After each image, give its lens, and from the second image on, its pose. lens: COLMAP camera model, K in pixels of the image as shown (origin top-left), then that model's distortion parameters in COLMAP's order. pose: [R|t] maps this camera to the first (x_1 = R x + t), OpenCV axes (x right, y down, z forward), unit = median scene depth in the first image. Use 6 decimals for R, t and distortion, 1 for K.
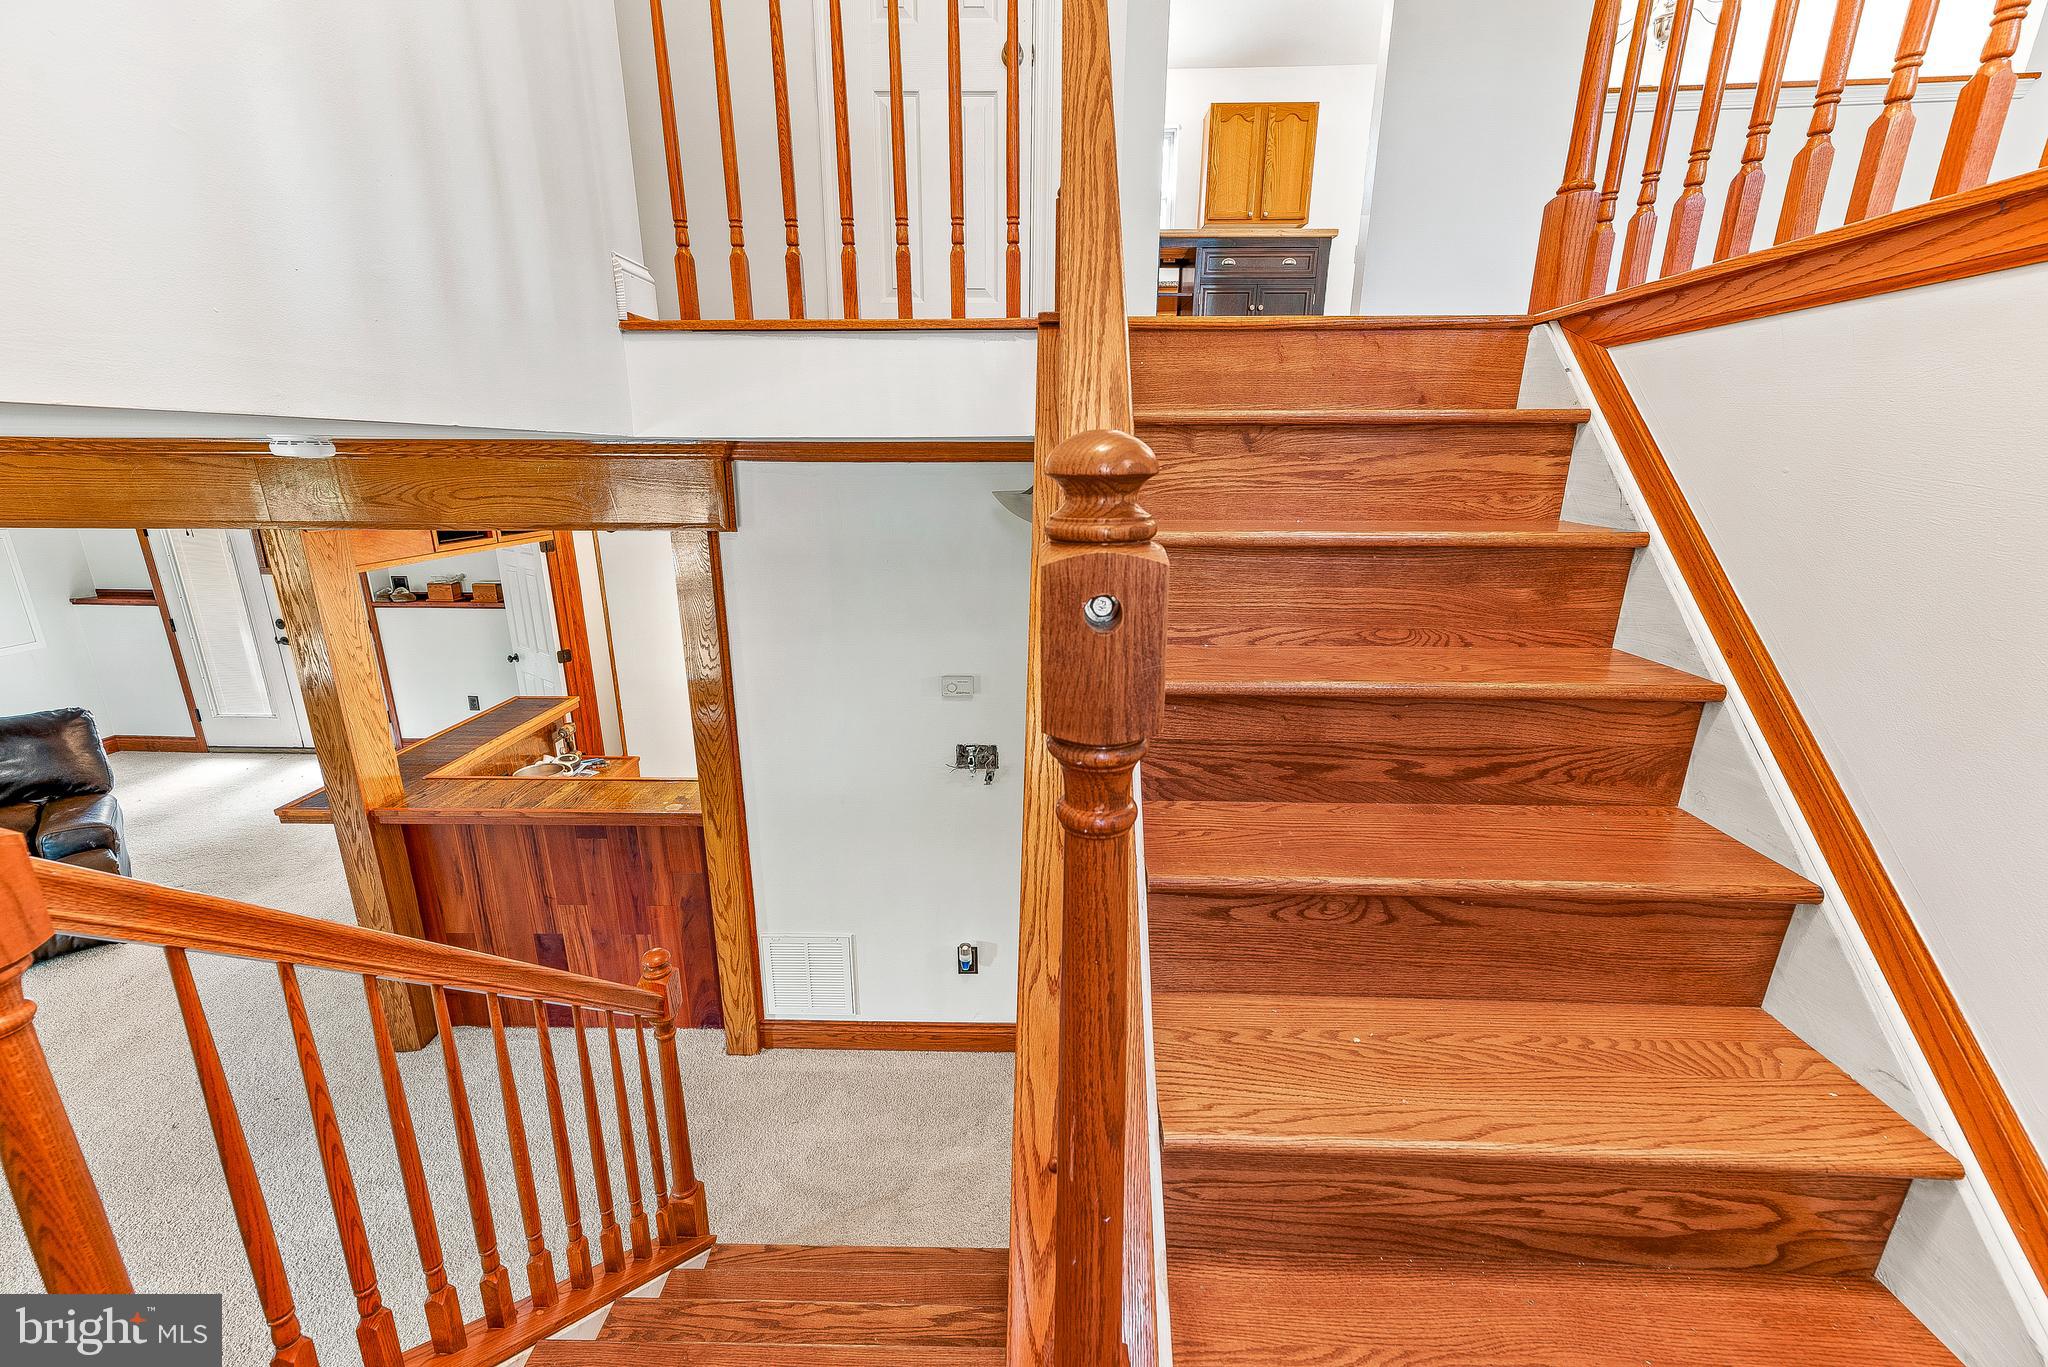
lens RADIAL K [[830.0, 0, 1031.7], [0, 830.0, 680.5], [0, 0, 1]] dist [0.012267, 0.000189]
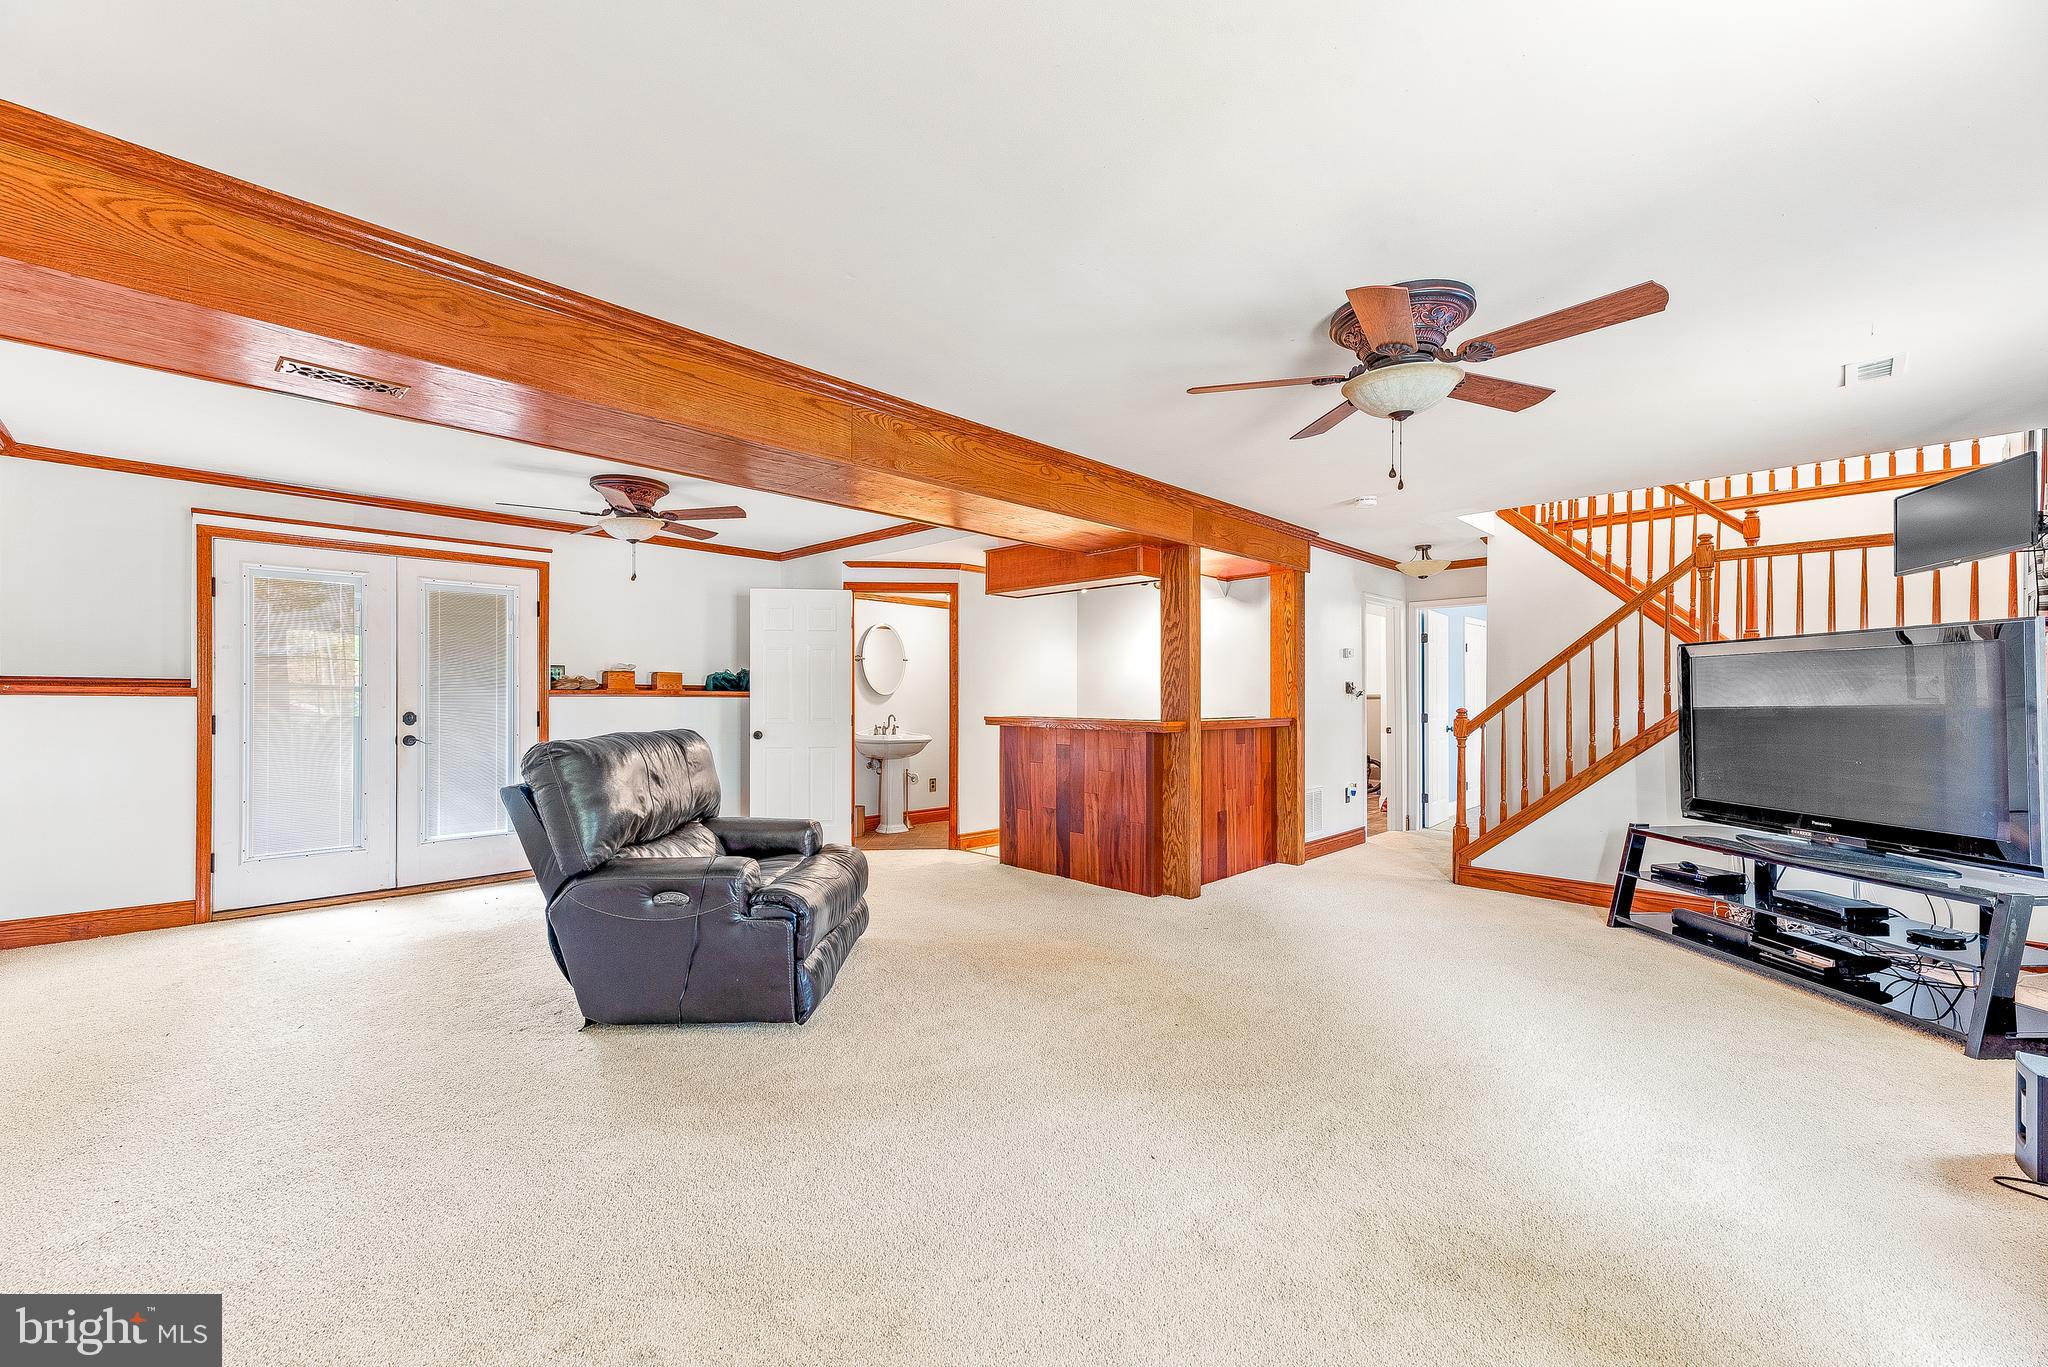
lens RADIAL K [[830.0, 0, 1020.1], [0, 830.0, 704.8], [0, 0, 1]] dist [0.012267, 0.000189]
pose [[0.692006, -0.012877, 0.721777, -1.992298], [0.191141, 0.967424, -0.165997, 0.297168], [-0.696127, 0.252832, 0.671925, 0.145990]]
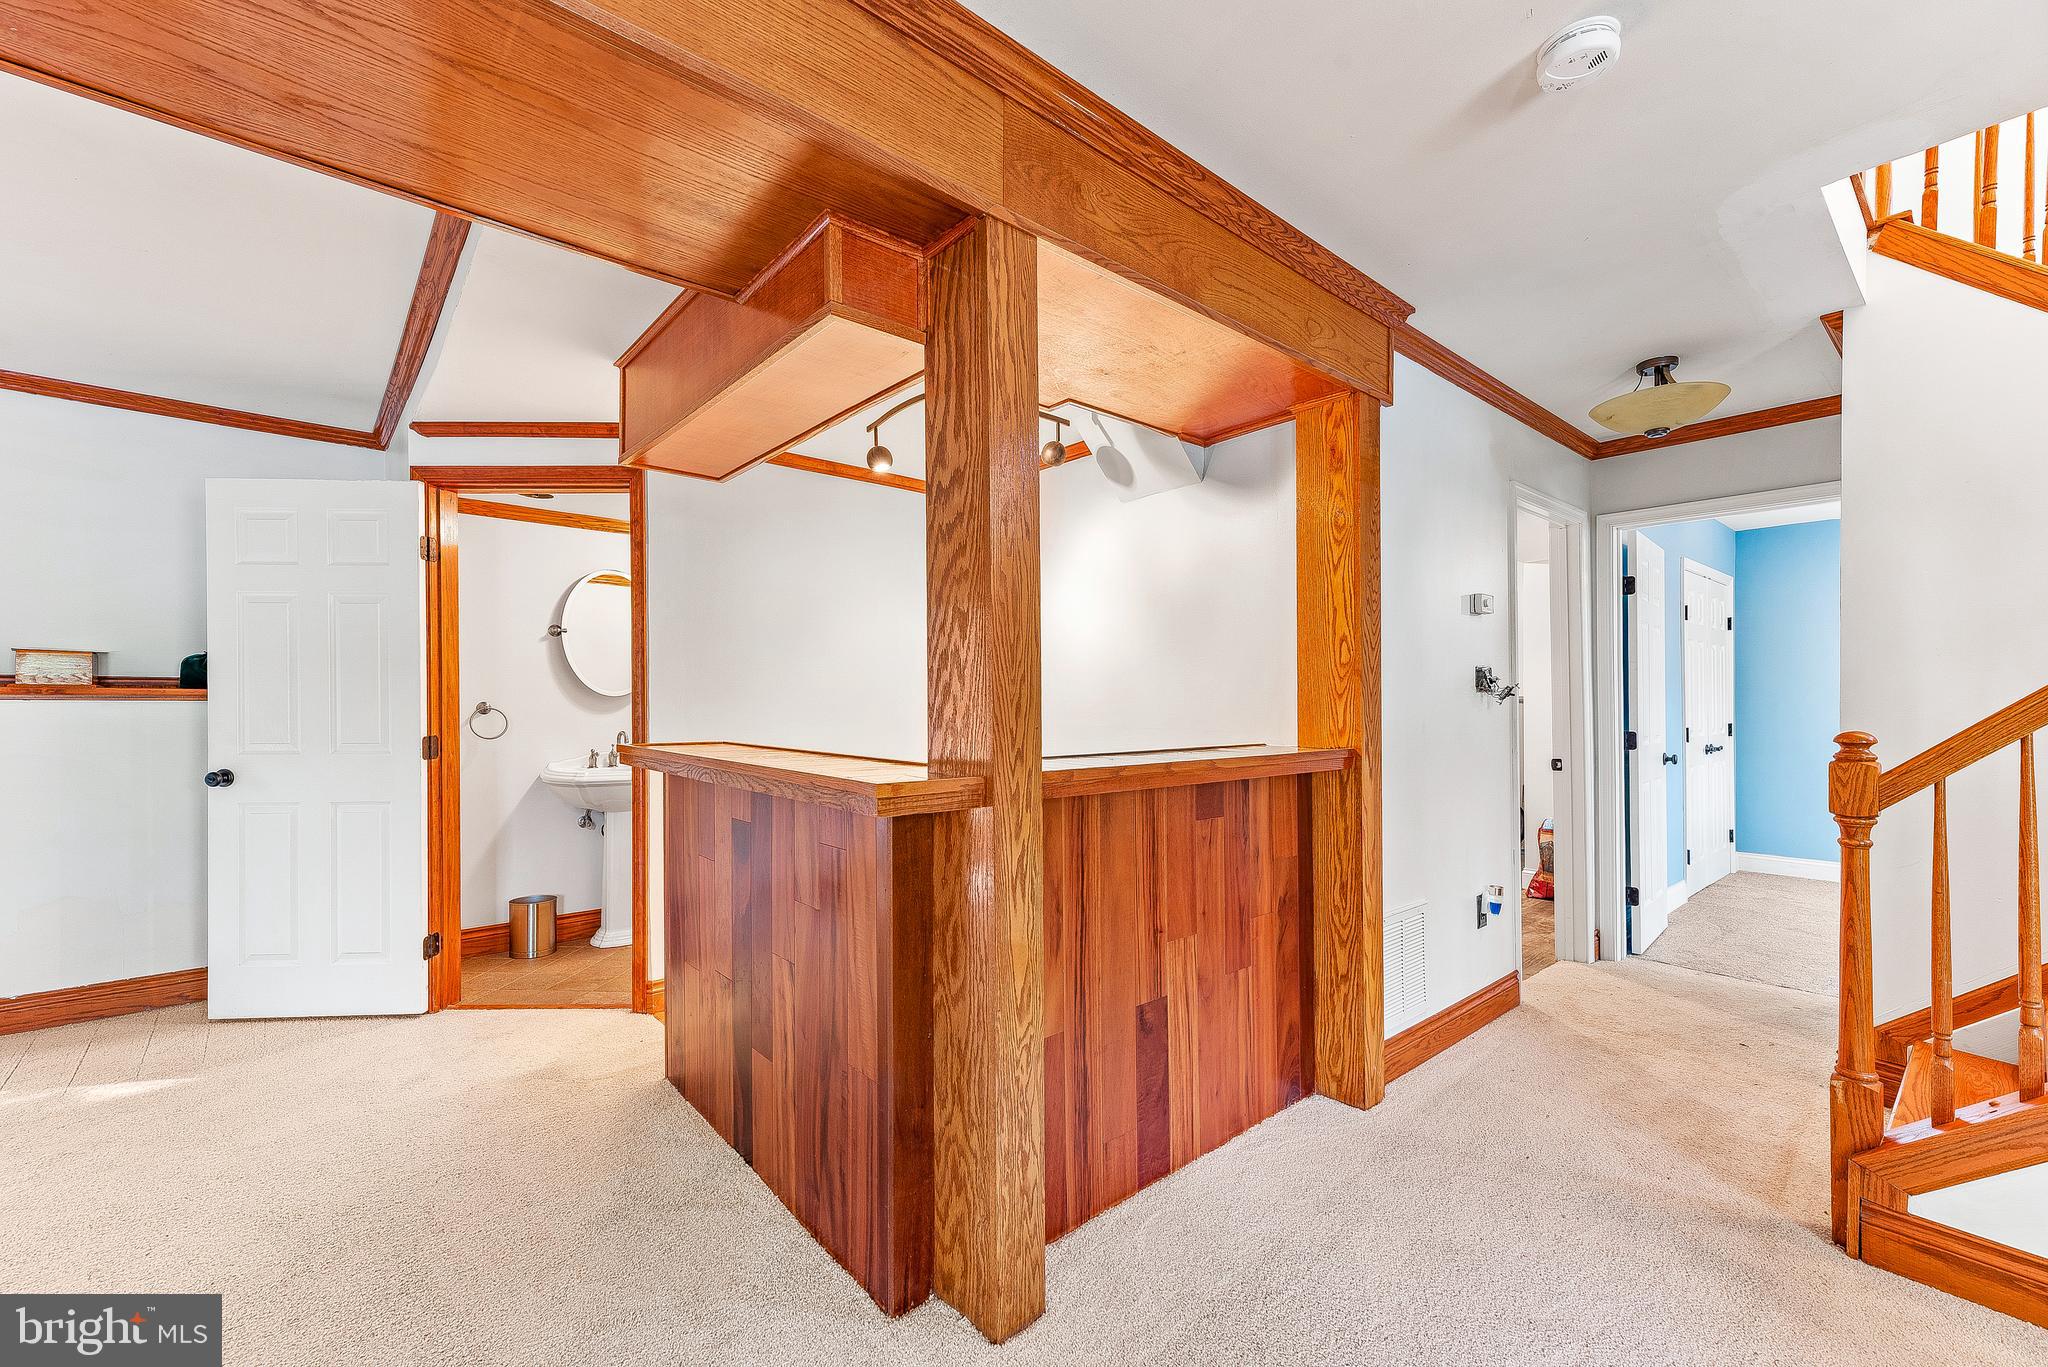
lens RADIAL K [[830.0, 0, 1018.9], [0, 830.0, 697.2], [0, 0, 1]] dist [0.012267, 0.000189]
pose [[0.758307, -0.003760, 0.651886, -1.039612], [0.173633, 0.965025, -0.196413, 0.192573], [-0.628348, 0.262131, 0.732438, 0.561122]]
